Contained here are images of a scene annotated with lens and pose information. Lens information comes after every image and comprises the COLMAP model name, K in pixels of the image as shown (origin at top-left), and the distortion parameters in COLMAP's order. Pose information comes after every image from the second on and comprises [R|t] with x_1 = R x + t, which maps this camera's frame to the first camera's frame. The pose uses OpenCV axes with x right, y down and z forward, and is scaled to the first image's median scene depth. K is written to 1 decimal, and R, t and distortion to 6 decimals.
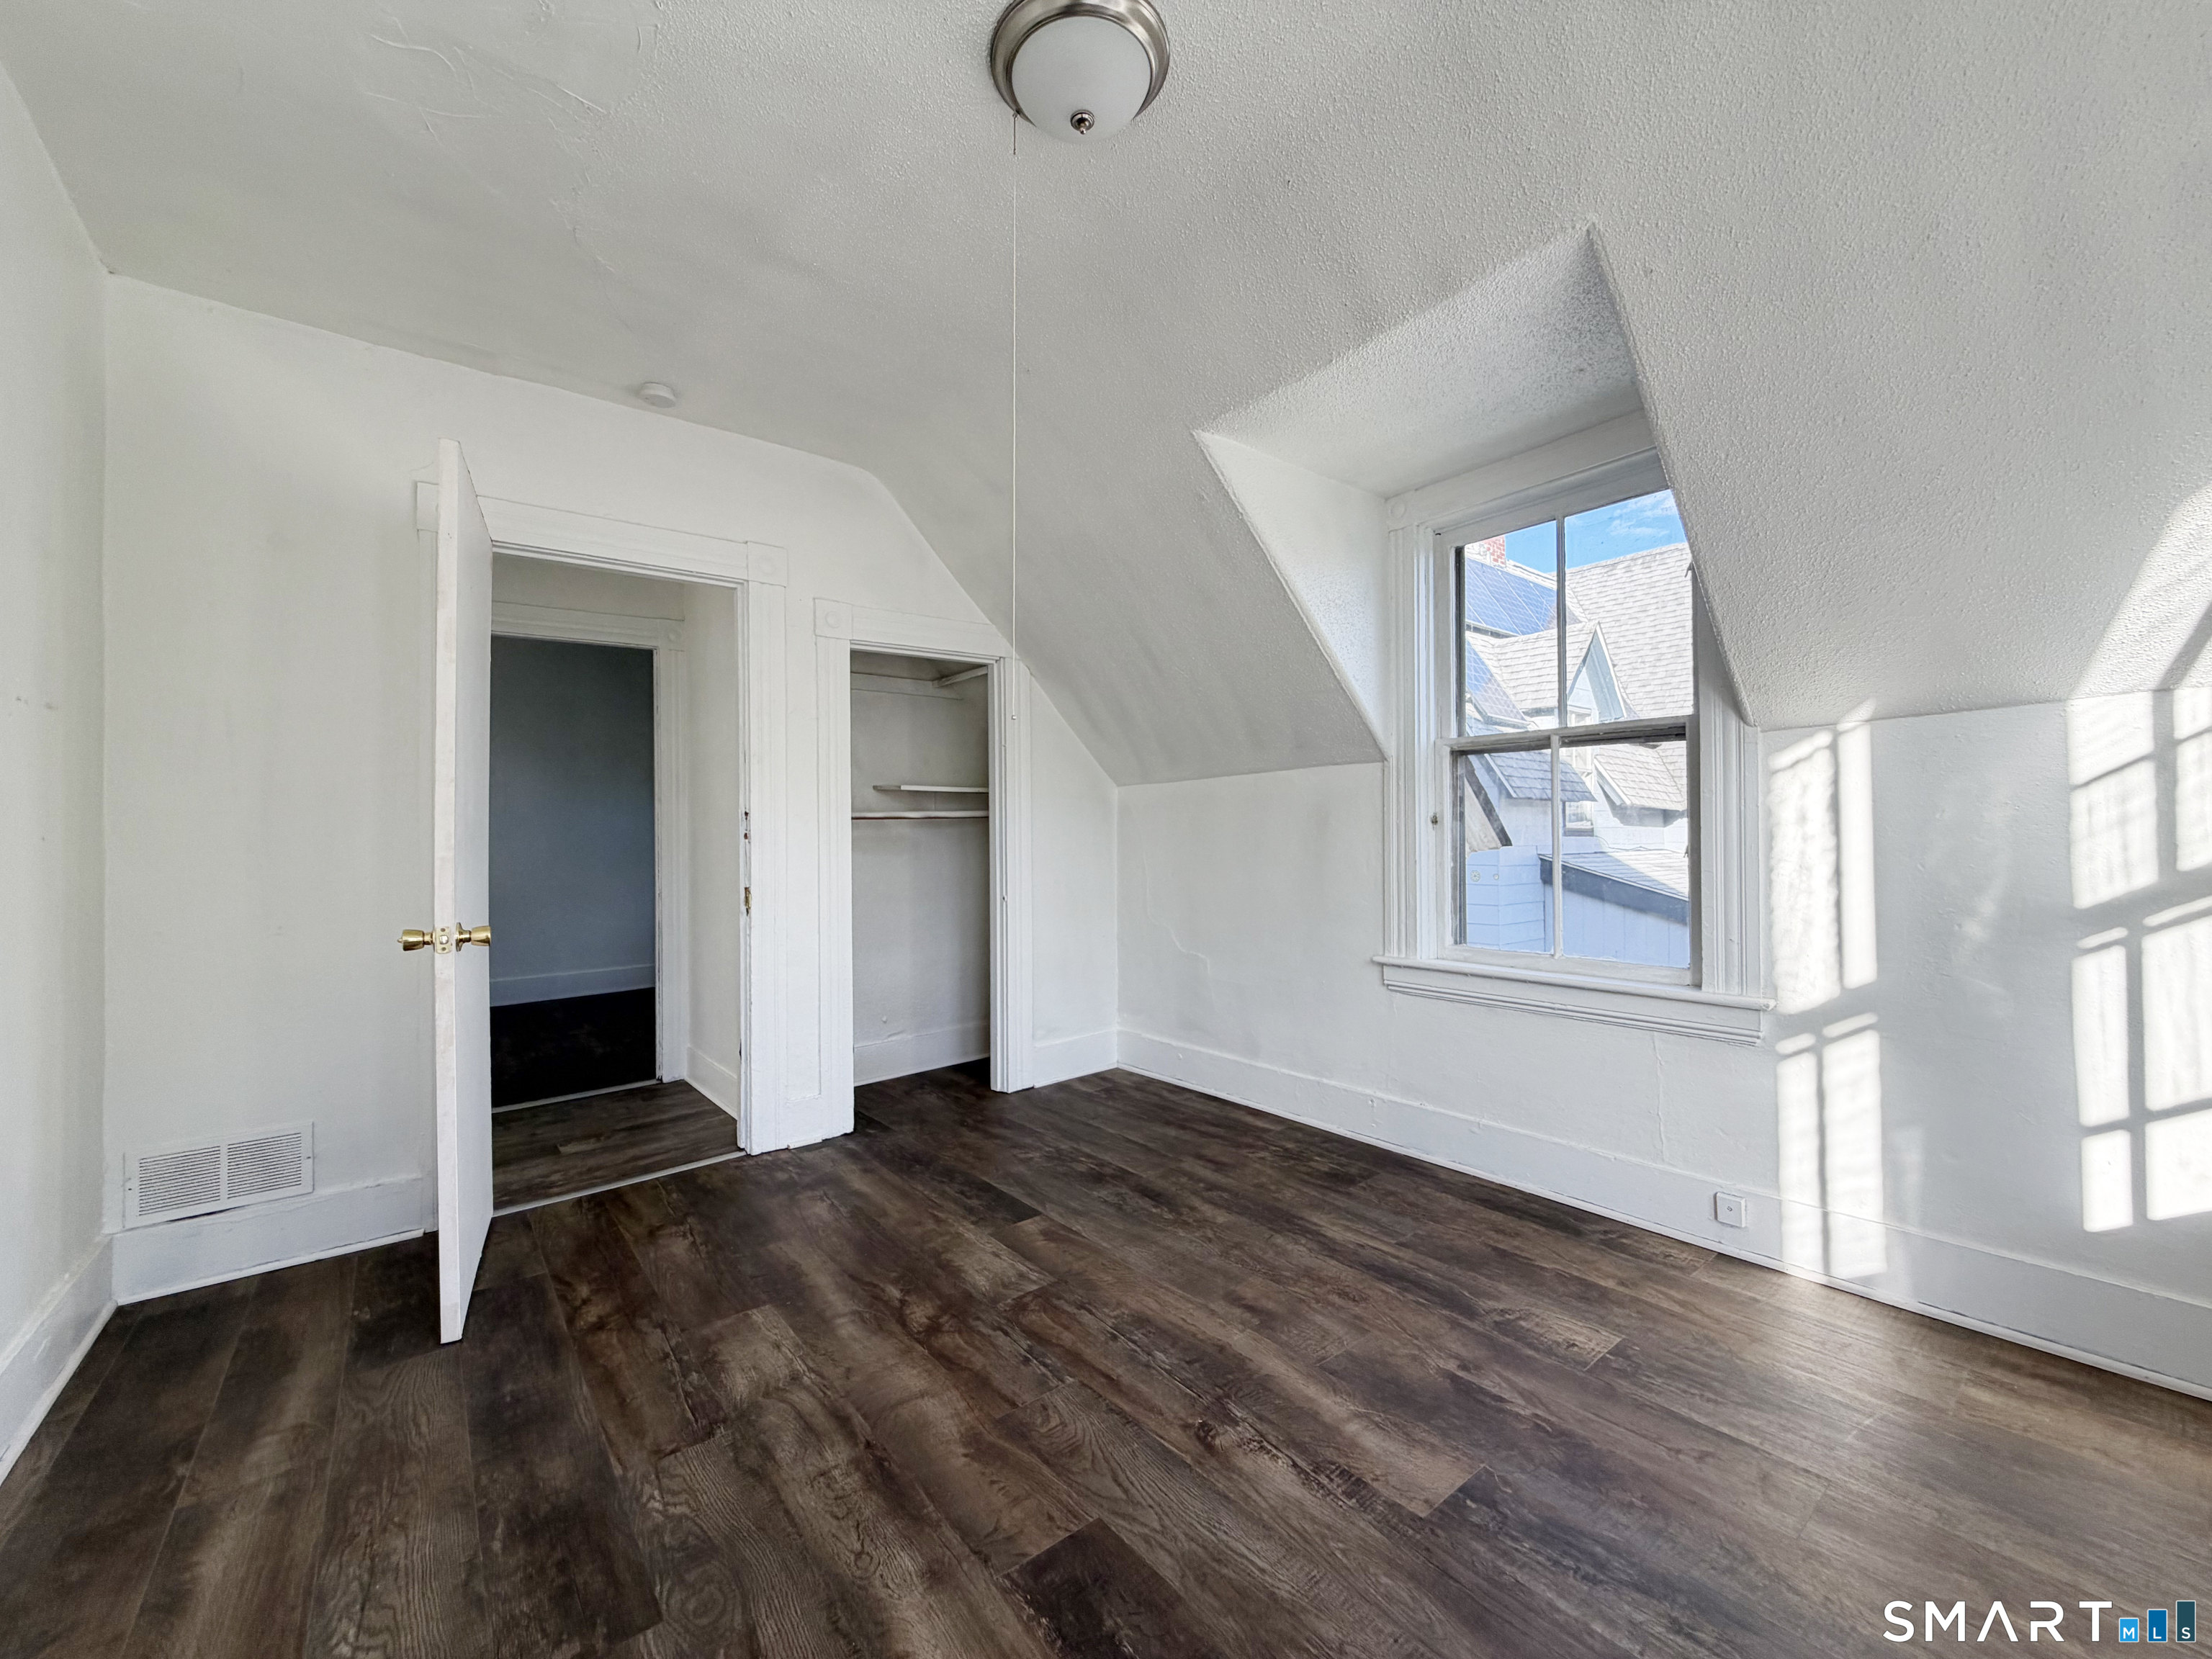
lens RADIAL K [[871.7, 0, 1098.7], [0, 871.7, 837.5], [0, 0, 1]] dist [-0.001323, 0.000551]
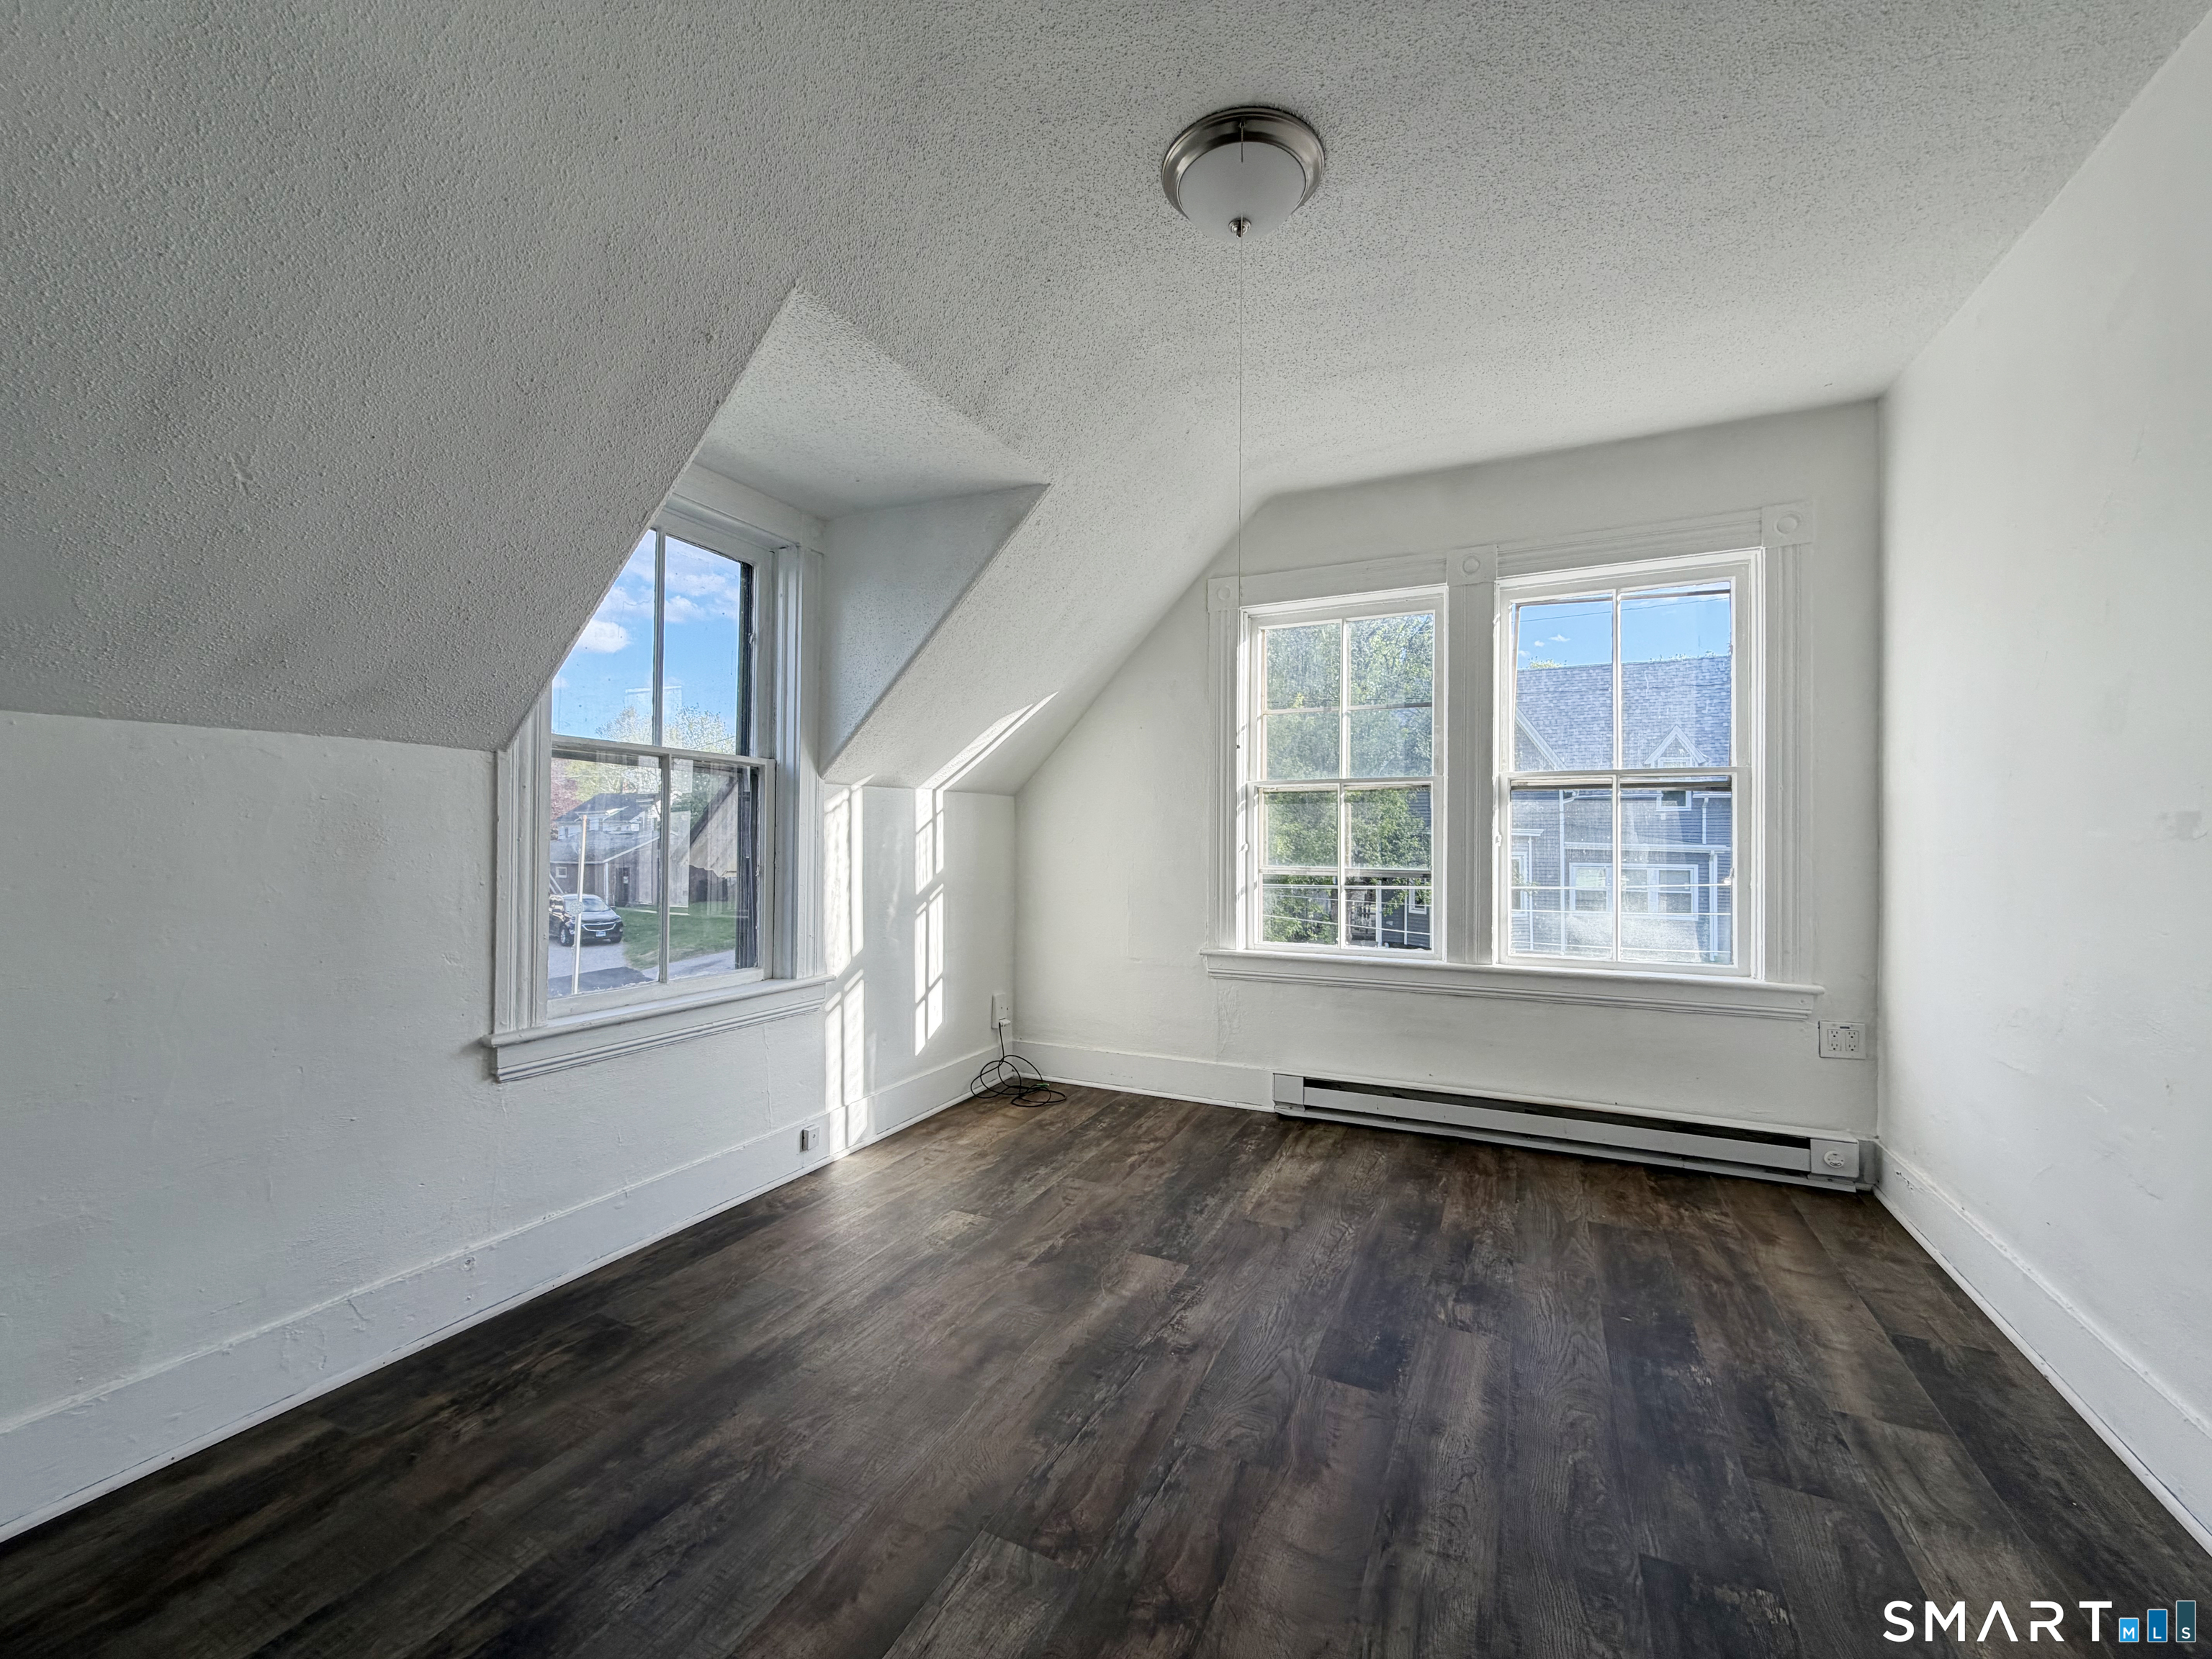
lens RADIAL K [[871.7, 0, 1103.3], [0, 871.7, 835.0], [0, 0, 1]] dist [-0.001323, 0.000551]
pose [[-0.434963, 0.012205, 0.900366, -0.772495], [-0.007479, 0.999825, -0.017166, -0.021285], [-0.900417, -0.014200, -0.434795, 1.340094]]
